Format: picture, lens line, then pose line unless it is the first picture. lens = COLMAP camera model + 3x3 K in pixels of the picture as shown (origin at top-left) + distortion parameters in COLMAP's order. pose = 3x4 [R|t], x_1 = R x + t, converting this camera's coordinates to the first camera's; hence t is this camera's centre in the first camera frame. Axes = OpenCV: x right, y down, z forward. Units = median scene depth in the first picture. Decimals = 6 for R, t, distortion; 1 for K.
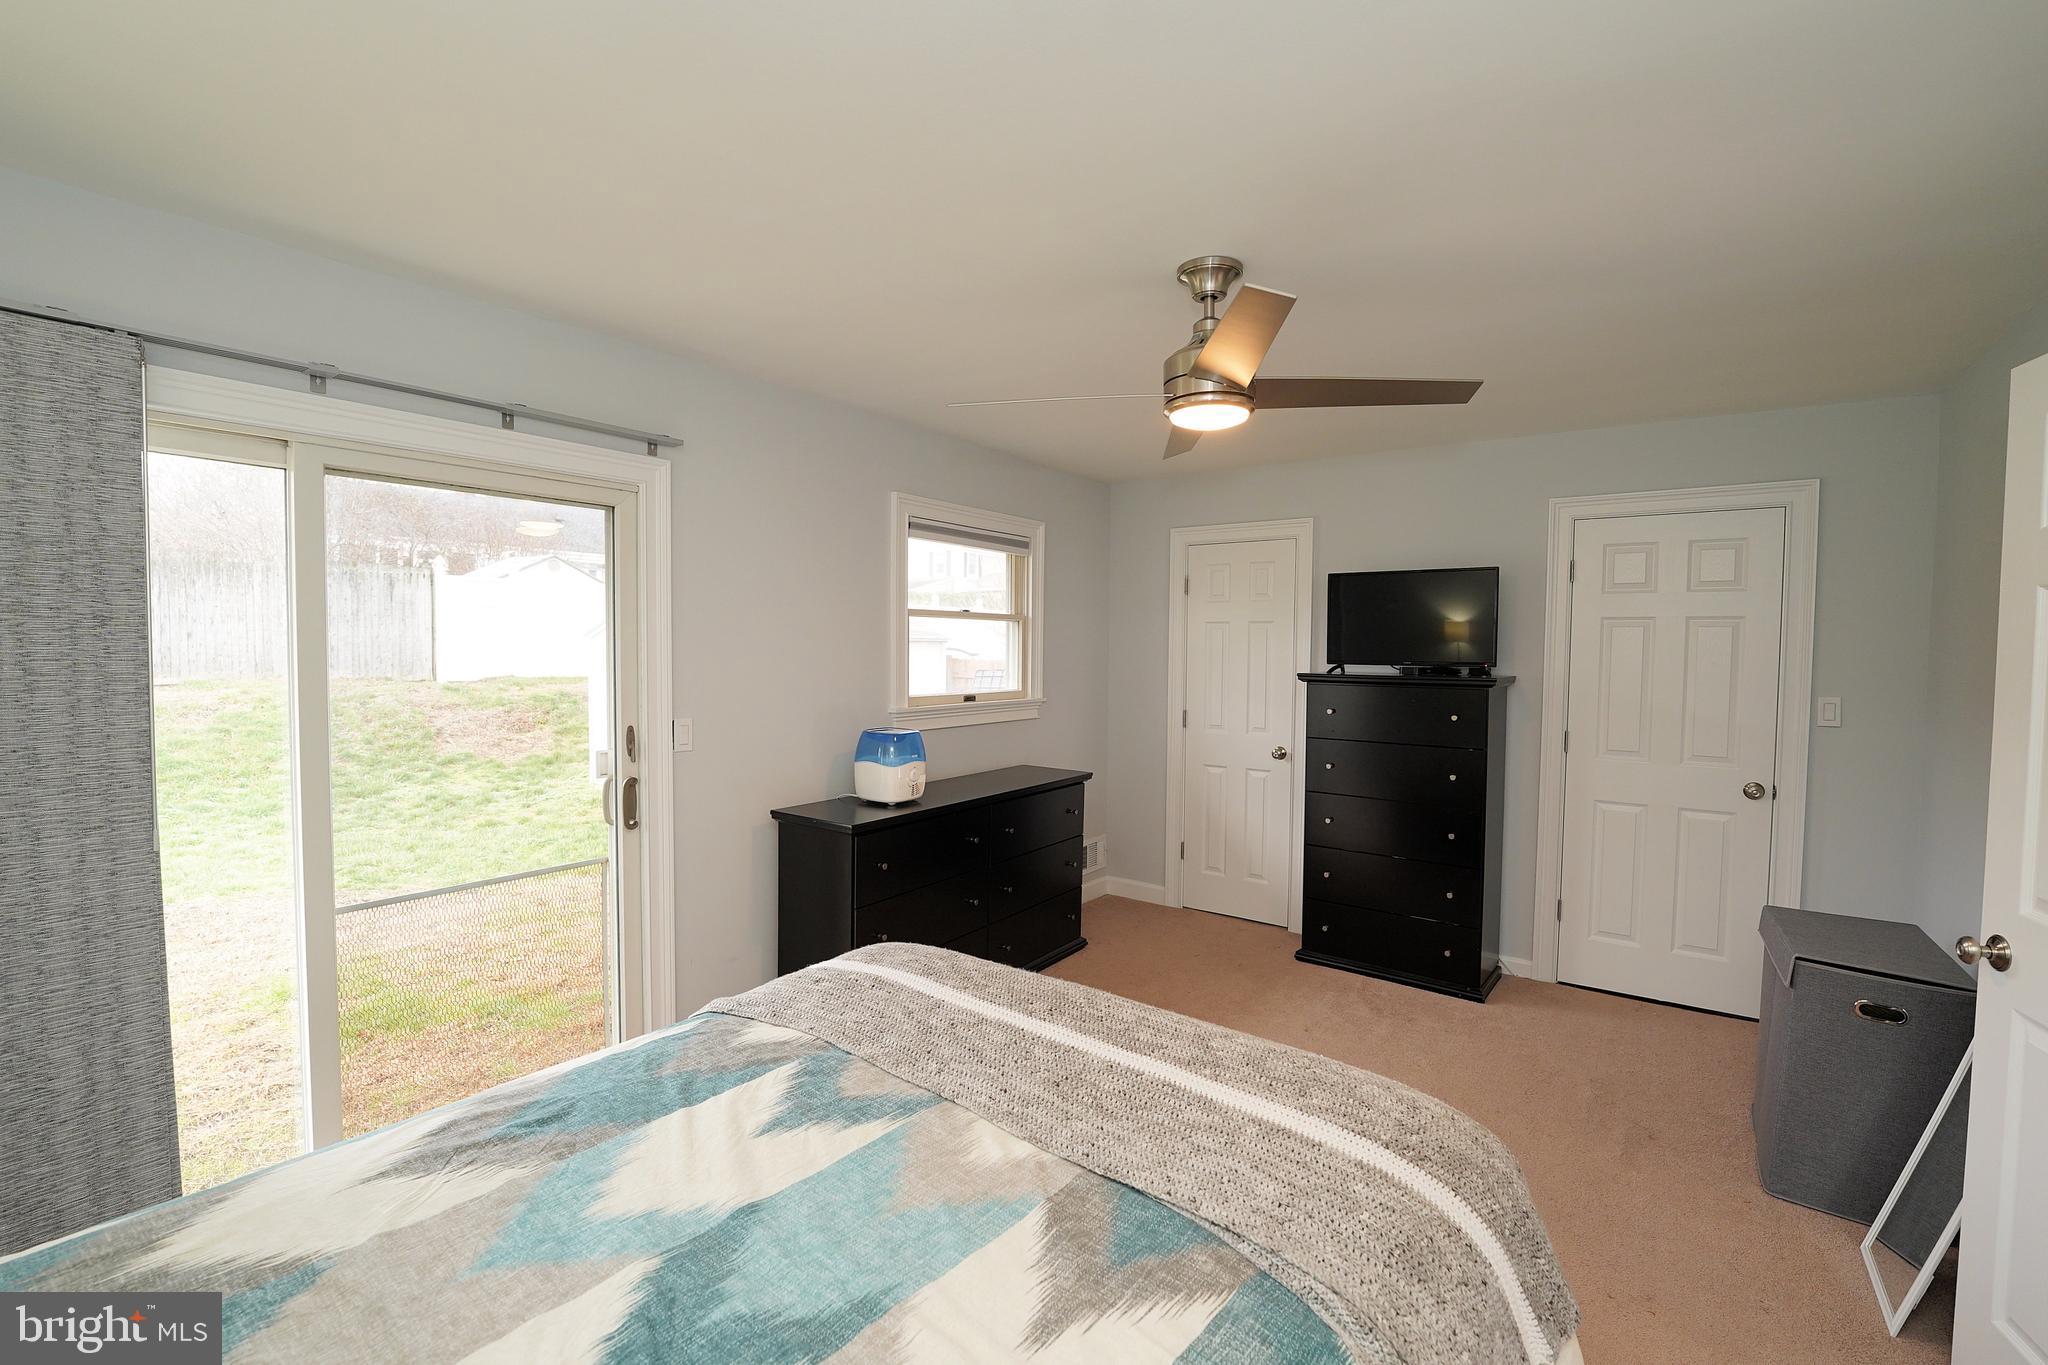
lens RADIAL K [[859.5, 0, 1039.1], [0, 859.5, 687.0], [0, 0, 1]] dist [-0.028101, 0.002469]
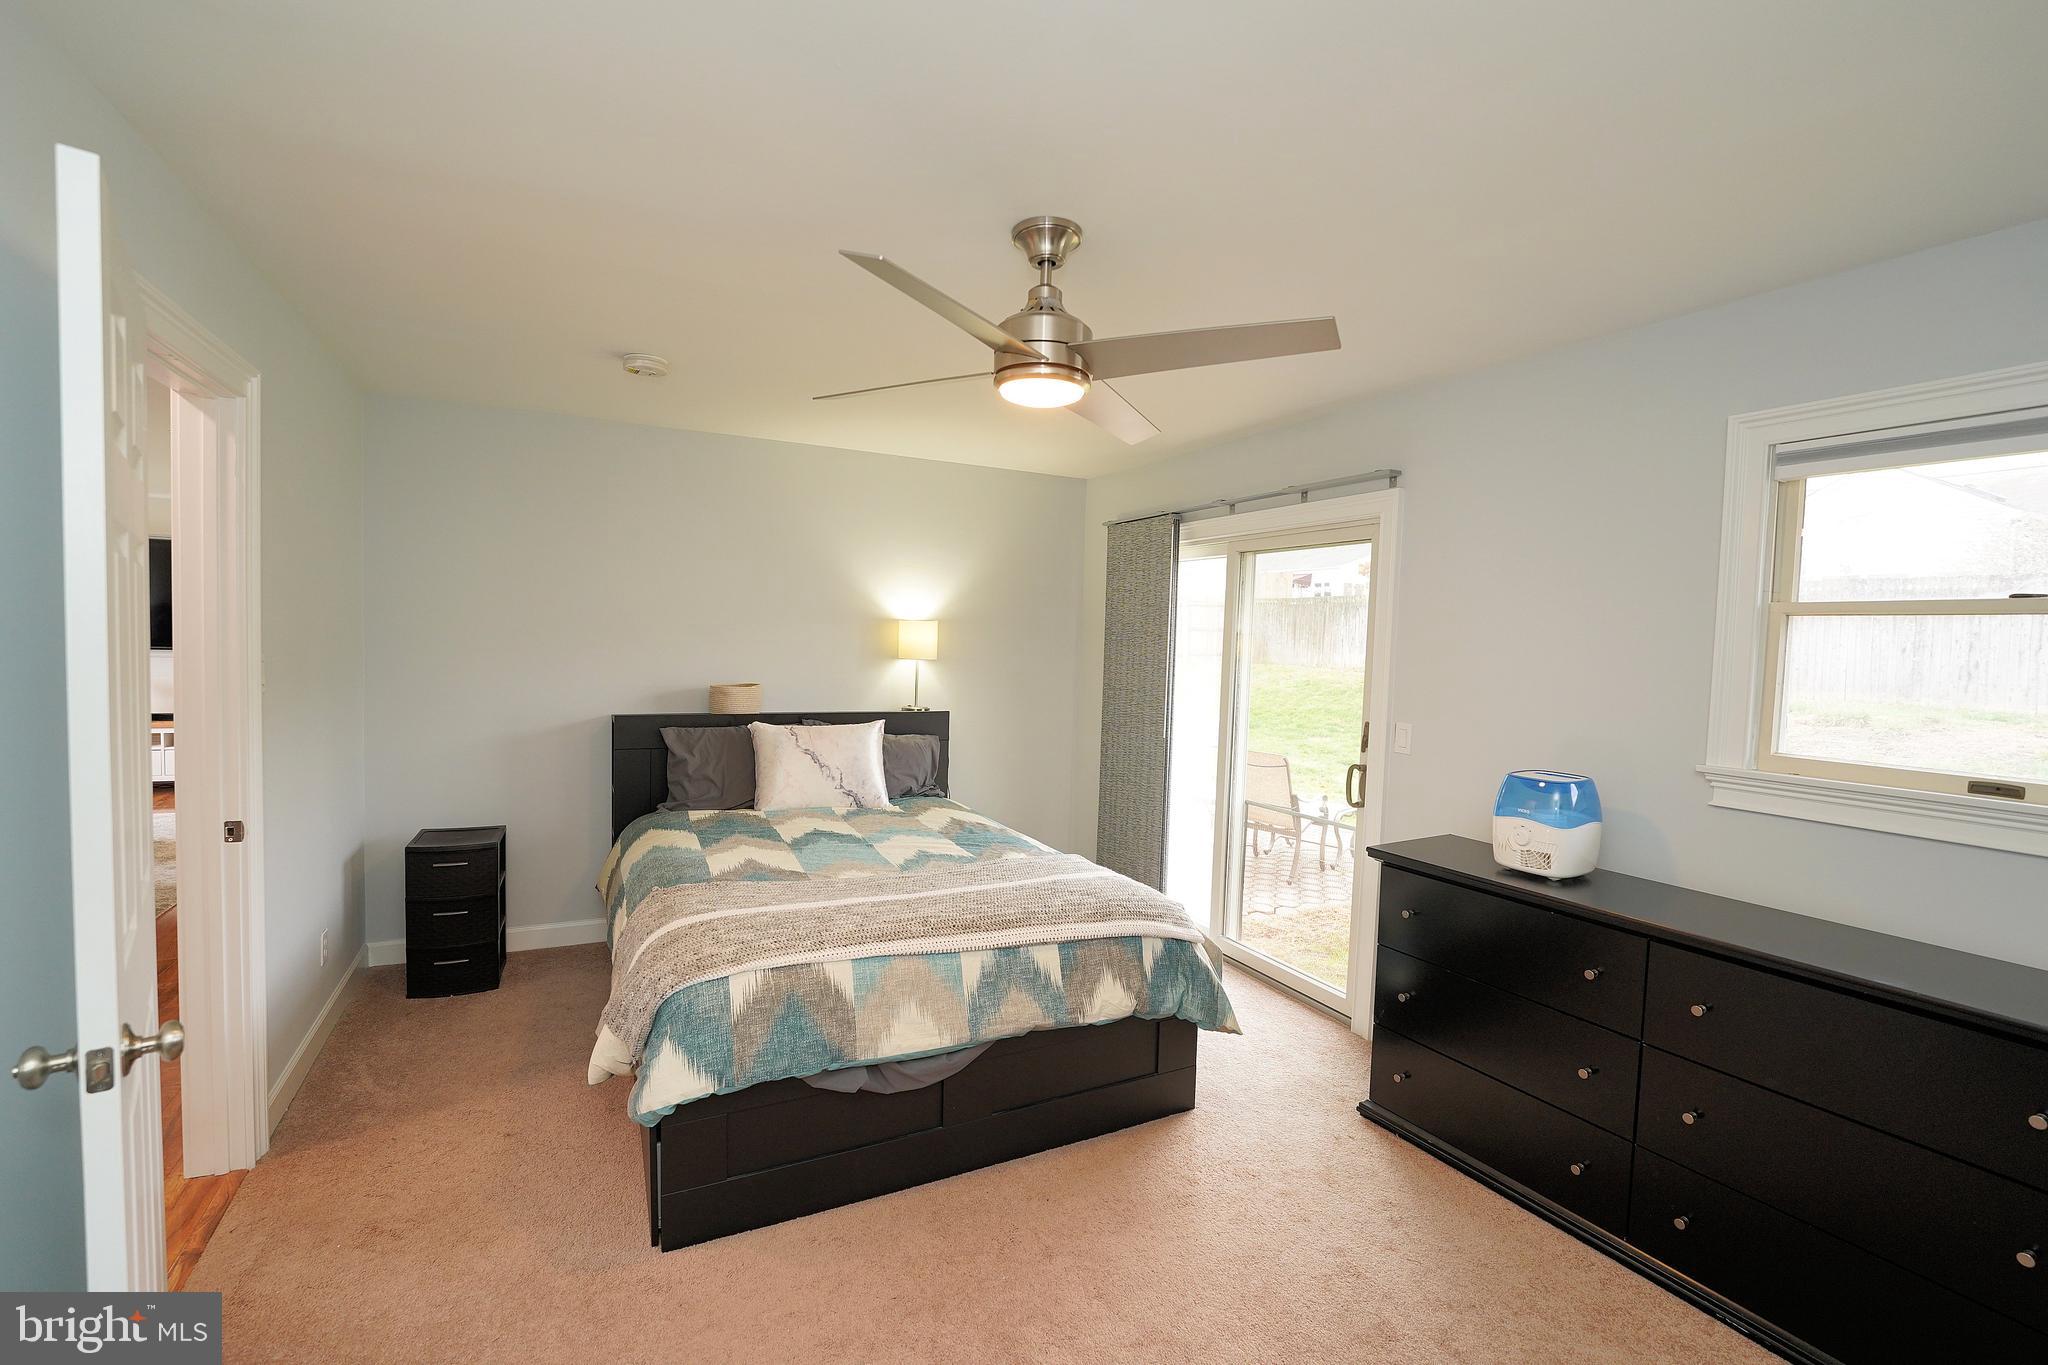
lens RADIAL K [[899.2, 0, 1036.2], [0, 899.2, 680.7], [0, 0, 1]] dist [-0.022367, 0.000775]
pose [[-0.437372, 0.016710, -0.899125, 0.942001], [-0.078646, 0.995286, 0.056754, -0.051286], [0.895835, 0.095535, -0.433996, 1.262546]]
